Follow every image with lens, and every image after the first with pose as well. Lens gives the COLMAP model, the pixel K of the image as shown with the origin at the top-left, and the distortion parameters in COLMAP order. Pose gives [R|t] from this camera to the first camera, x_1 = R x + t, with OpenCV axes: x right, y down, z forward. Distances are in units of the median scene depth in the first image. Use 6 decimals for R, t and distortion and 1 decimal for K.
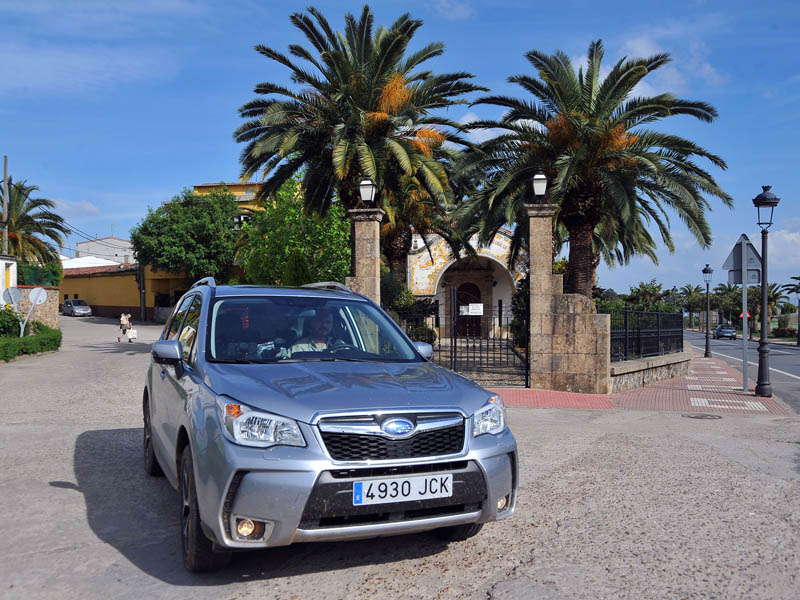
lens RADIAL K [[678.2, 0, 400.0], [0, 678.2, 300.0], [0, 0, 1]] dist [-0.000398, -0.000228]
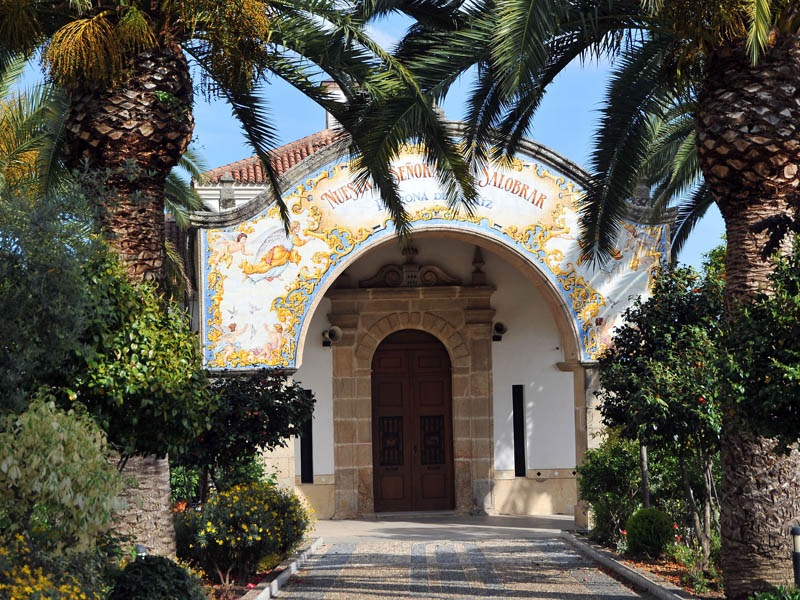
lens RADIAL K [[1755.4, 0, 400.0], [0, 1755.4, 300.0], [0, 0, 1]] dist [0.420200, 0.007164]
pose [[0.994066, -0.010895, 0.108232, 0.014286], [0.017577, 0.997985, -0.060974, 0.009175], [-0.107350, 0.062515, 0.992254, 0.259321]]
